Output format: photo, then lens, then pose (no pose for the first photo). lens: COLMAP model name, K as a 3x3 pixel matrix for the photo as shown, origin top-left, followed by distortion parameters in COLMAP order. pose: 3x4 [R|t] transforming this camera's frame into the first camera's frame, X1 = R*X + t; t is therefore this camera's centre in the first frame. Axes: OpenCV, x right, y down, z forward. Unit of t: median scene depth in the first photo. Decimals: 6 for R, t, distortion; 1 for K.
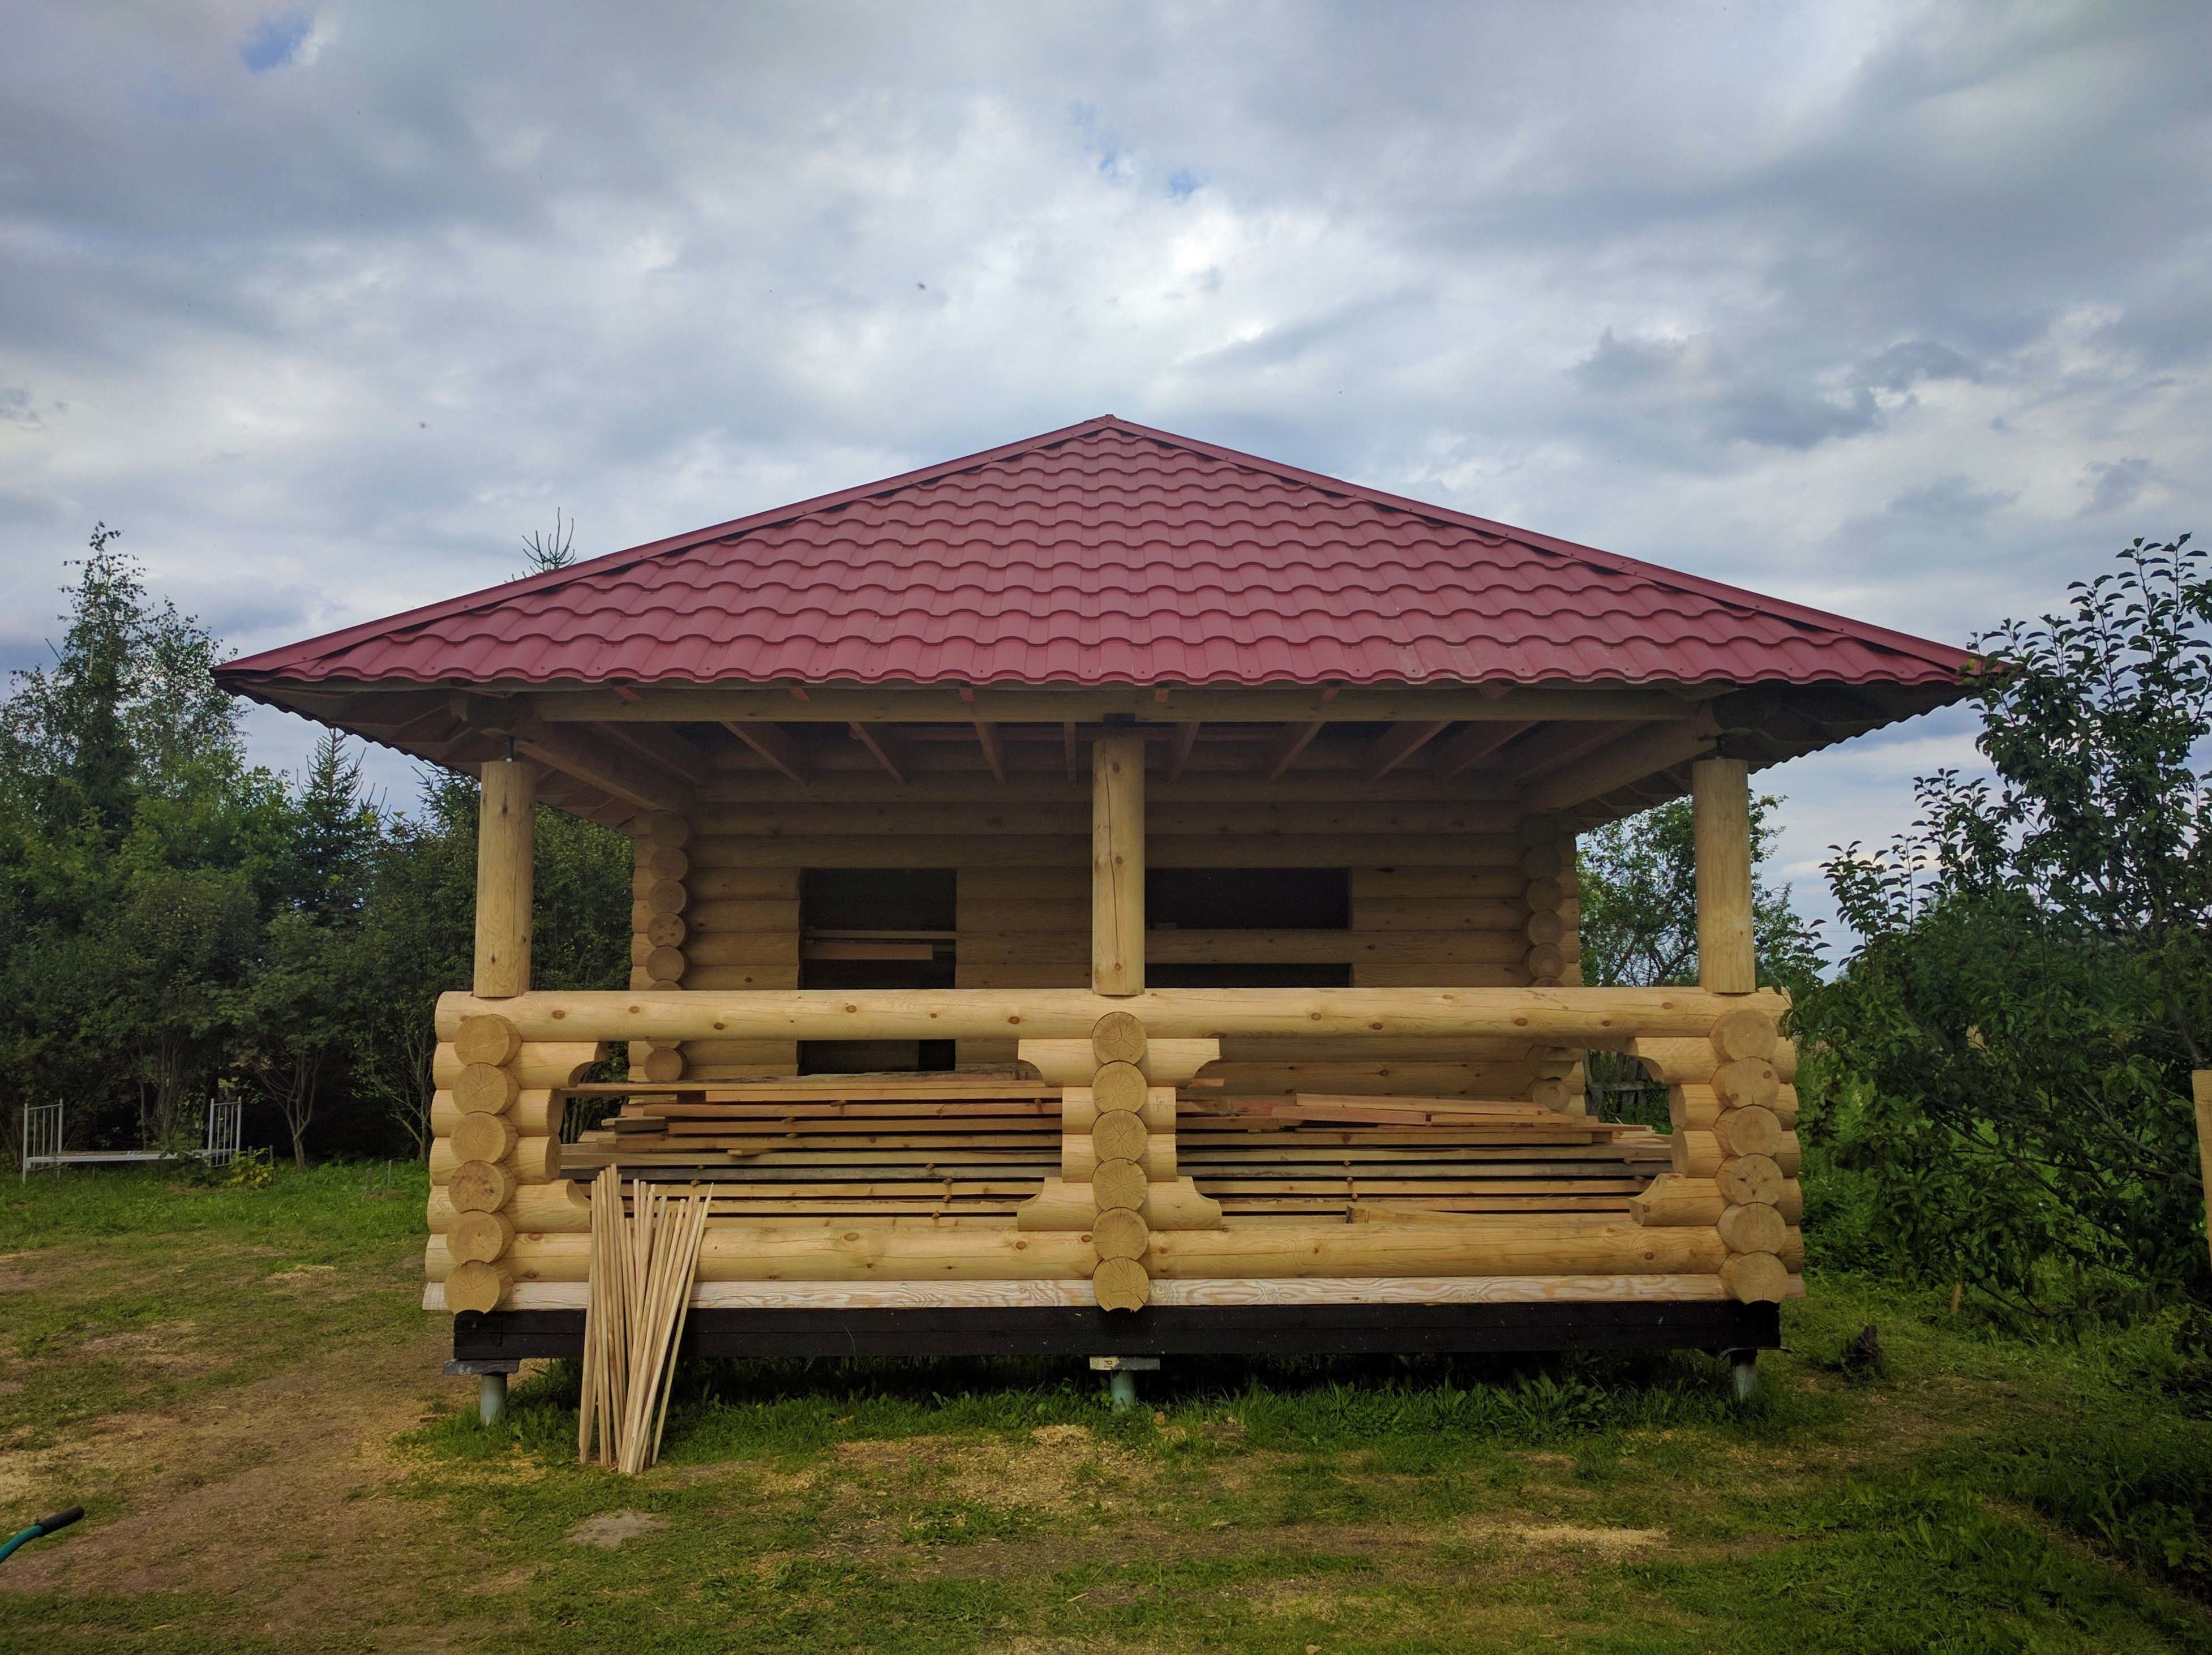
lens RADIAL K [[1746.9, 0, 1078.3], [0, 1746.9, 871.1], [0, 0, 1]] dist [-0.027860, 0.197072]
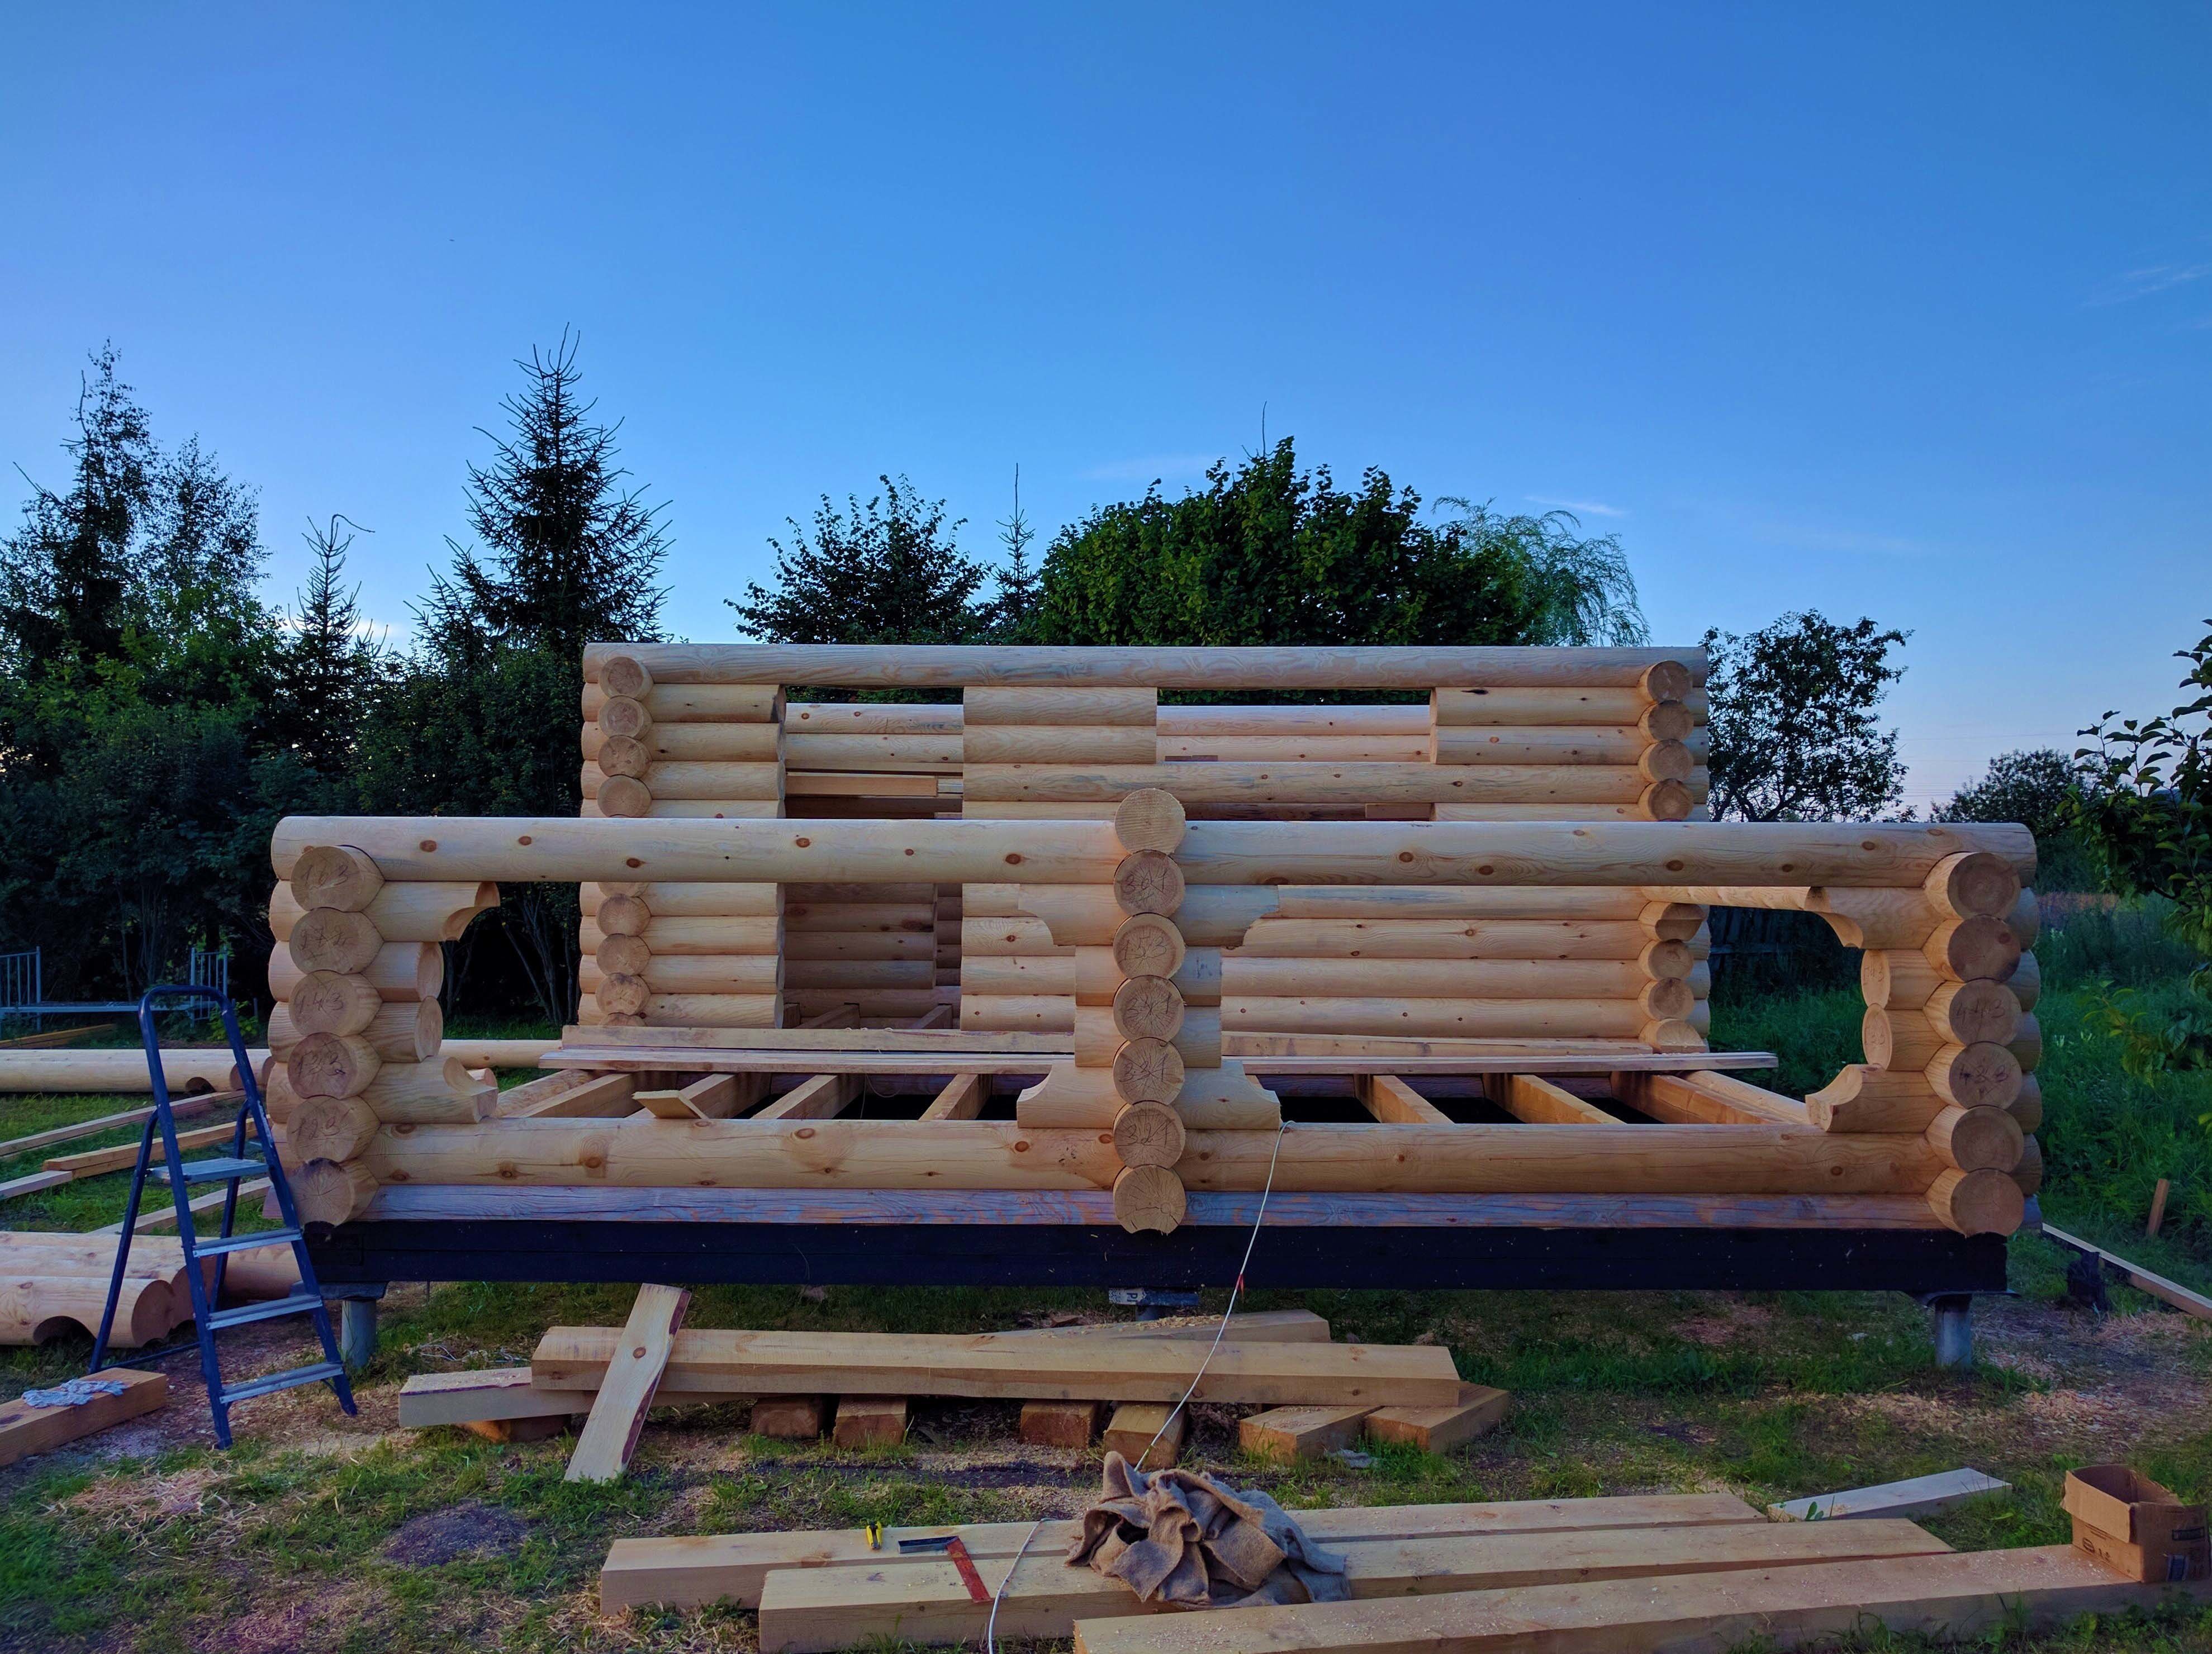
lens RADIAL K [[1706.8, 0, 1102.1], [0, 1706.8, 840.3], [0, 0, 1]] dist [-0.004046, 0.029661]
pose [[0.999843, 0.008625, -0.015498, 0.006267], [-0.007674, 0.998143, 0.060436, 0.014226], [0.015991, -0.060308, 0.998052, 0.113270]]
